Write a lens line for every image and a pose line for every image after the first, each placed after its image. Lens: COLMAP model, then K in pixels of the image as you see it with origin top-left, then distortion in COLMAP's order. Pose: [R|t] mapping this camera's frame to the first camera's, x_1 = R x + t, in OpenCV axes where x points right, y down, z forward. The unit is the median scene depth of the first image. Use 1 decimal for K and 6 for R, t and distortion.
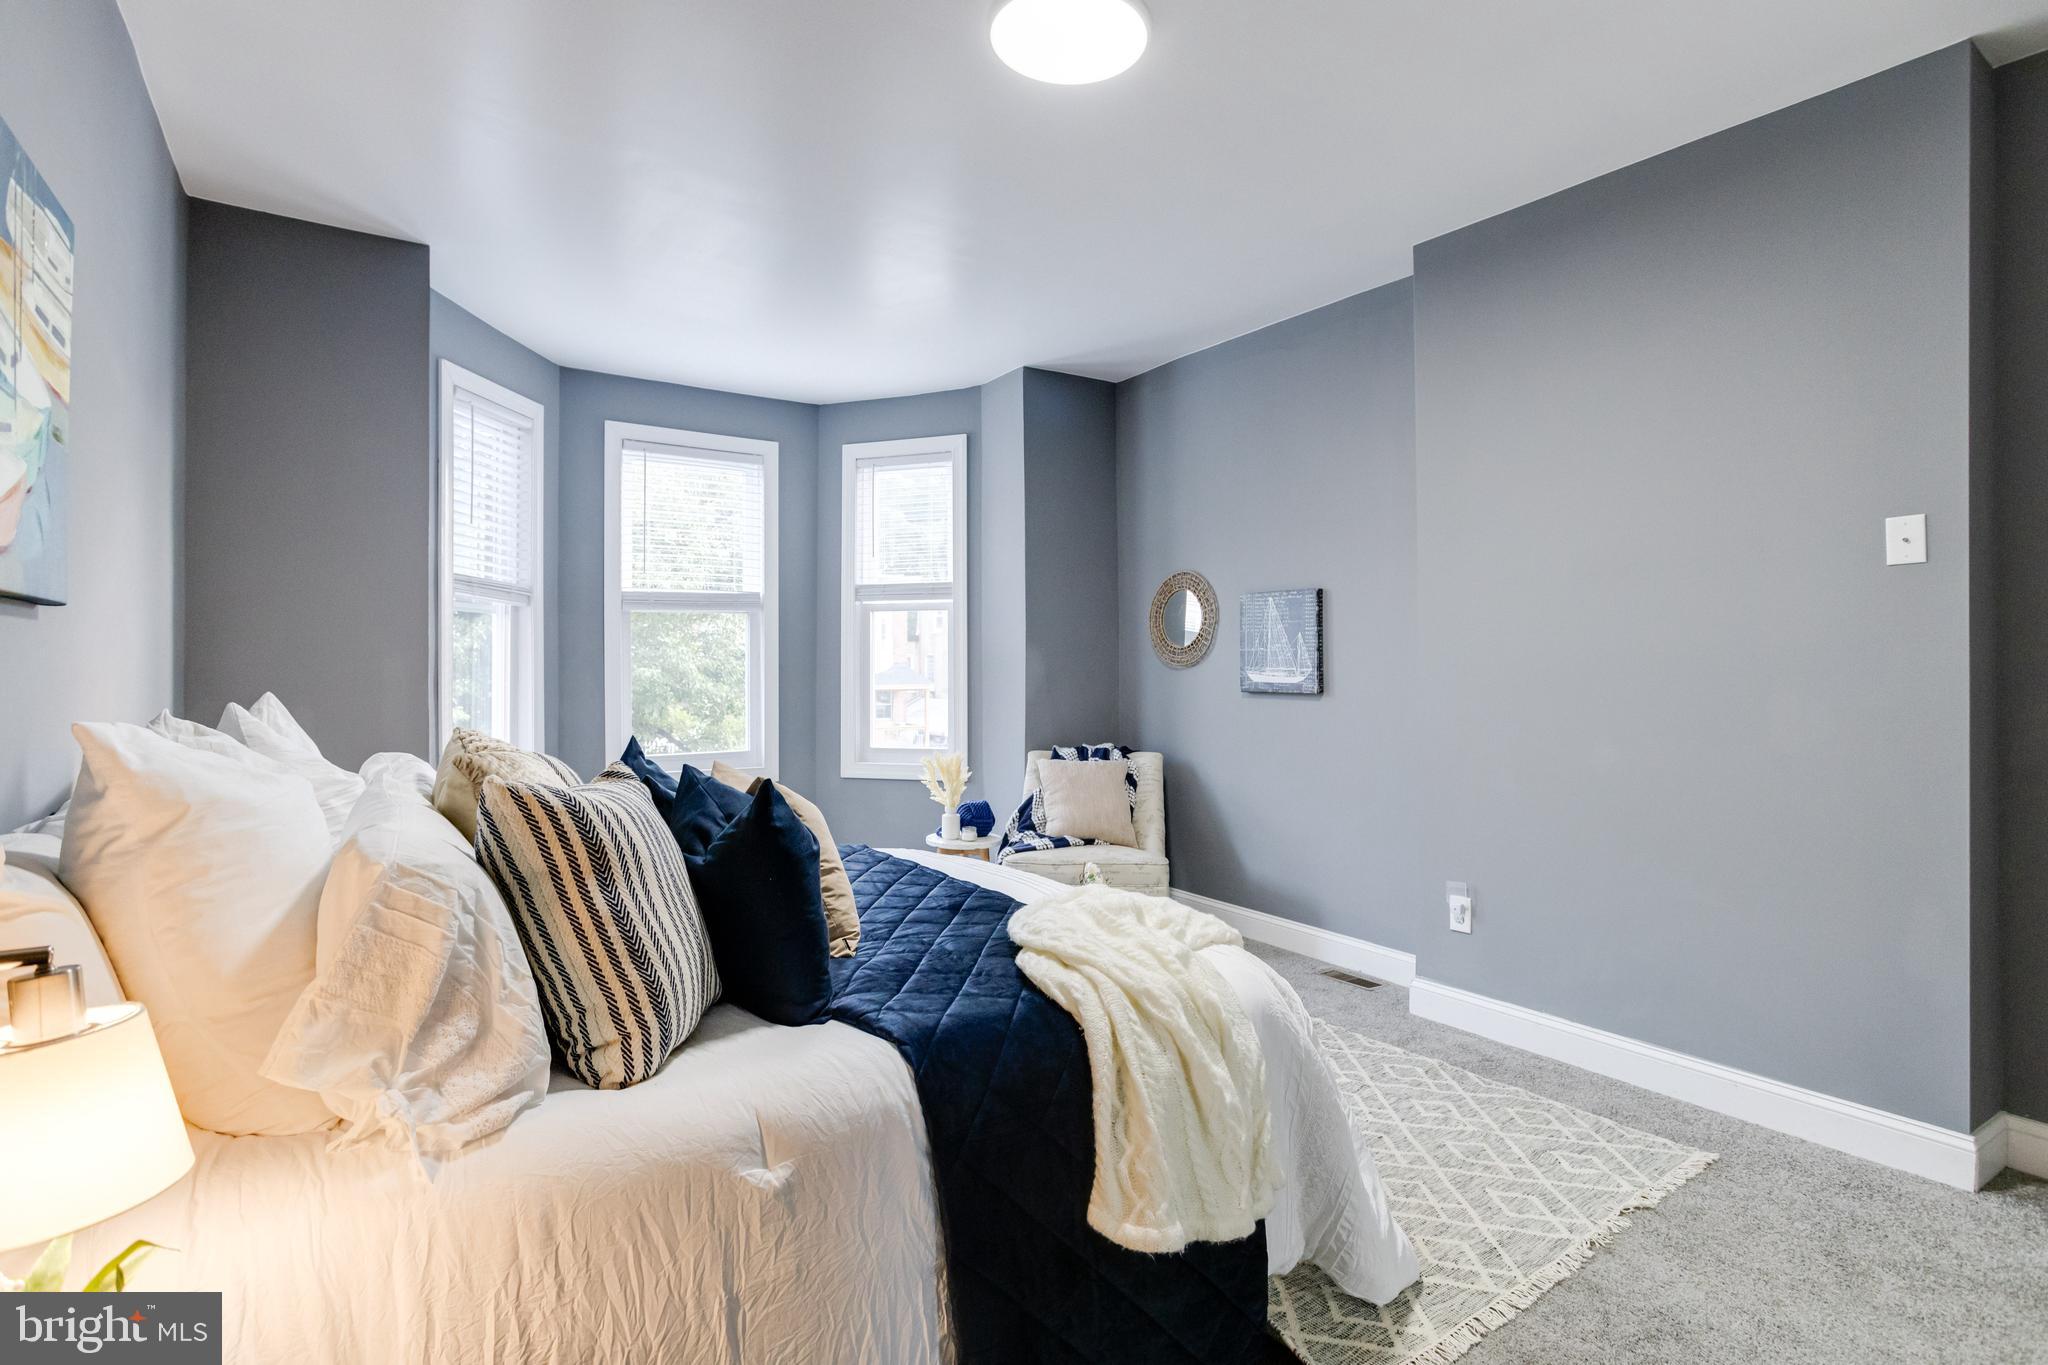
lens RADIAL K [[1025.5, 0, 1020.6], [0, 1025.5, 642.4], [0, 0, 1]] dist [-0.047035, 0.021517]
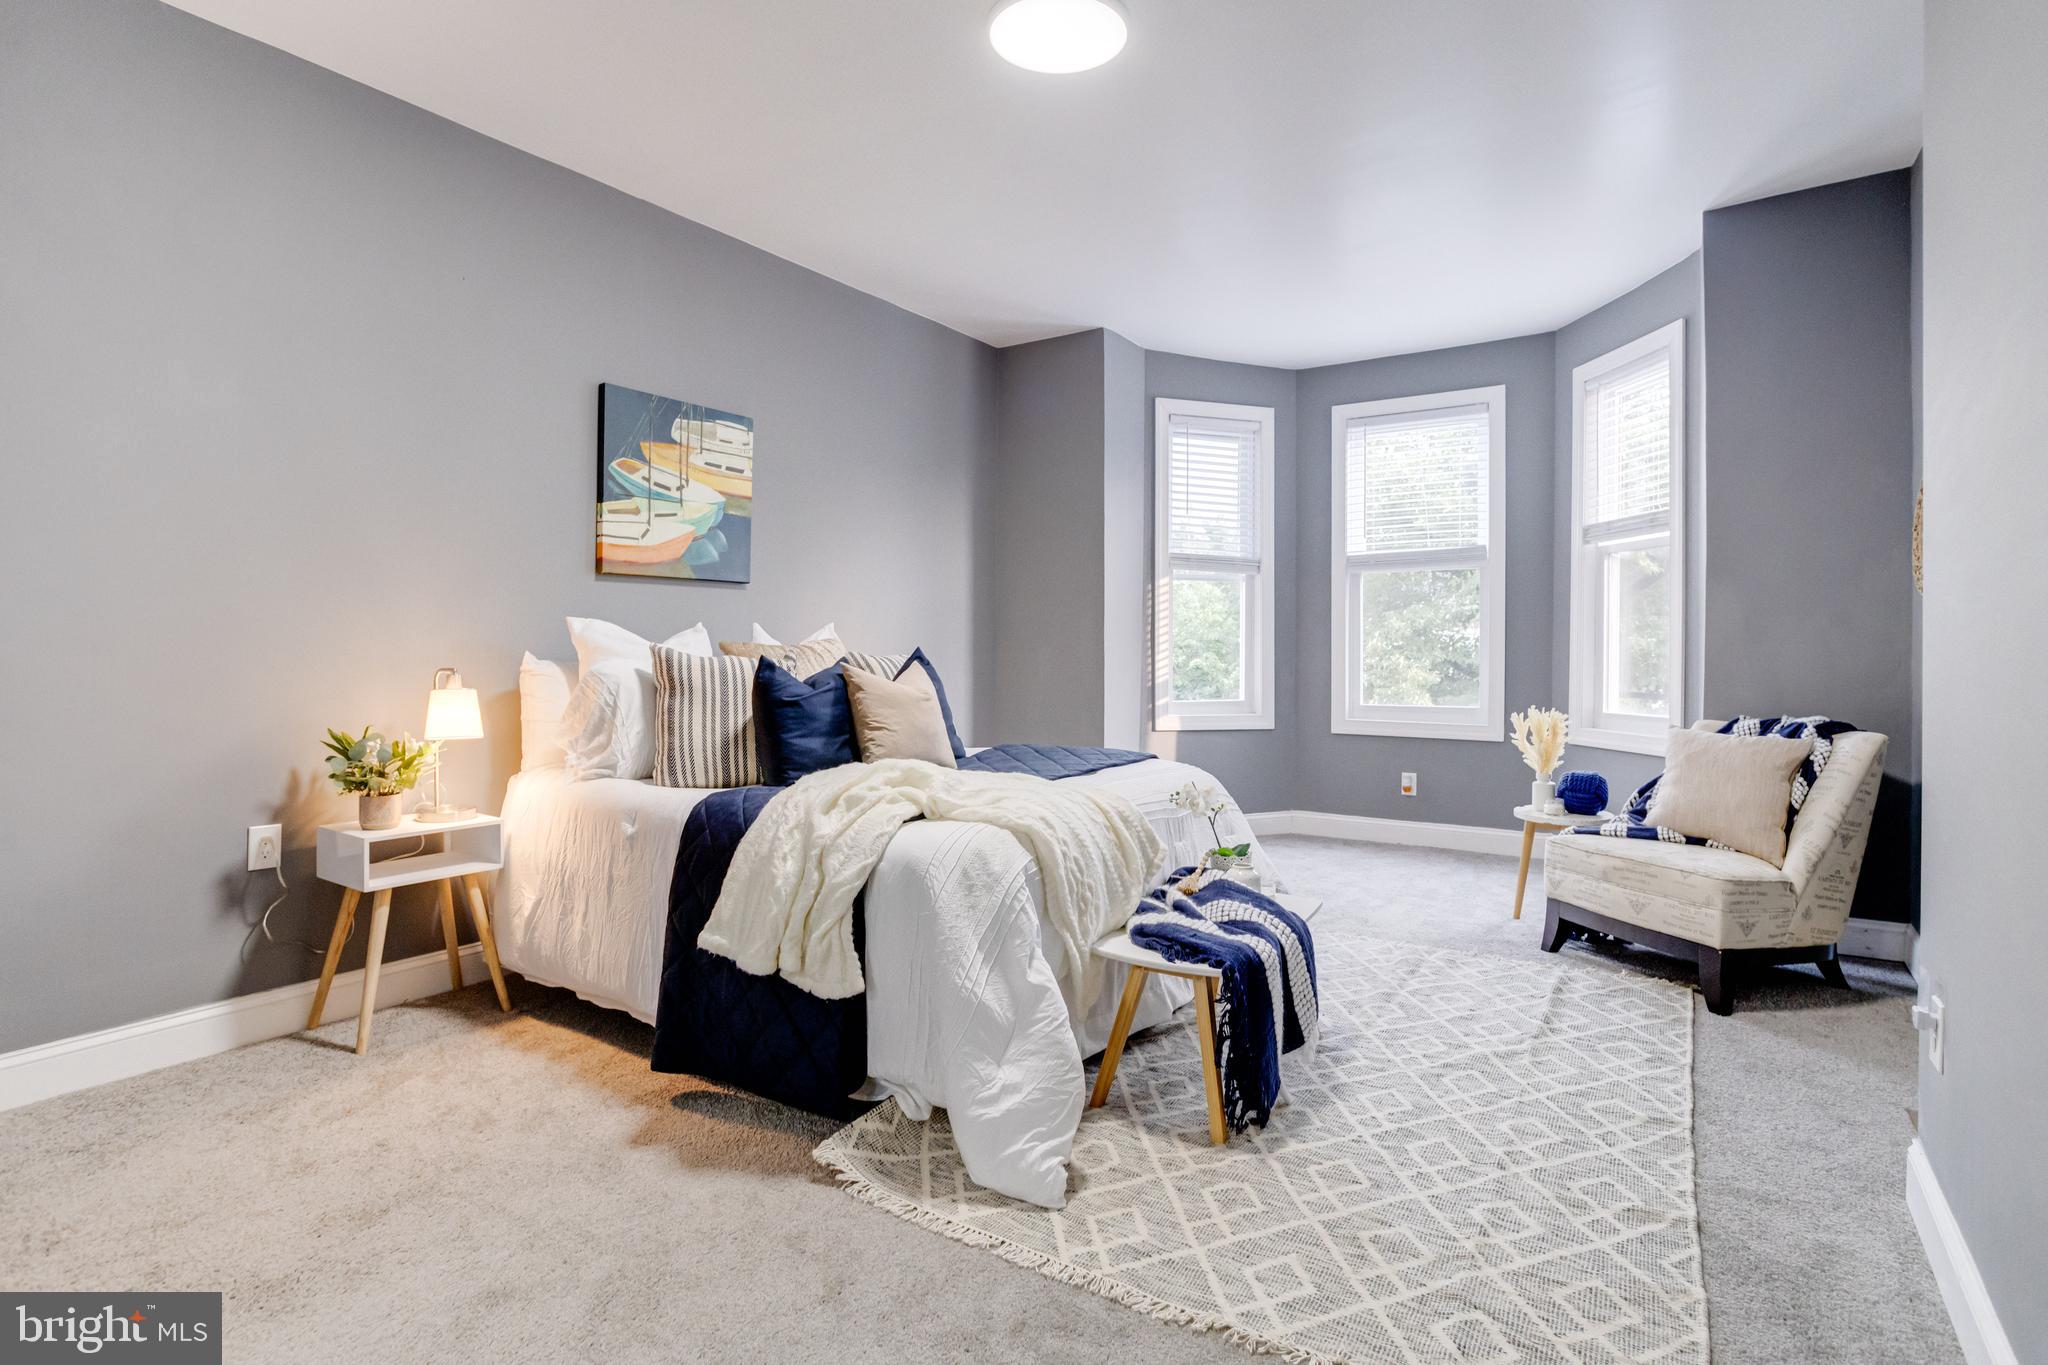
lens RADIAL K [[1025.5, 0, 1020.6], [0, 1025.5, 642.4], [0, 0, 1]] dist [-0.047035, 0.021517]
pose [[0.353418, -0.006478, -0.935443, 0.576918], [0.016991, 0.999856, -0.000505, 0.043276], [0.935311, -0.015716, 0.353477, 0.288623]]
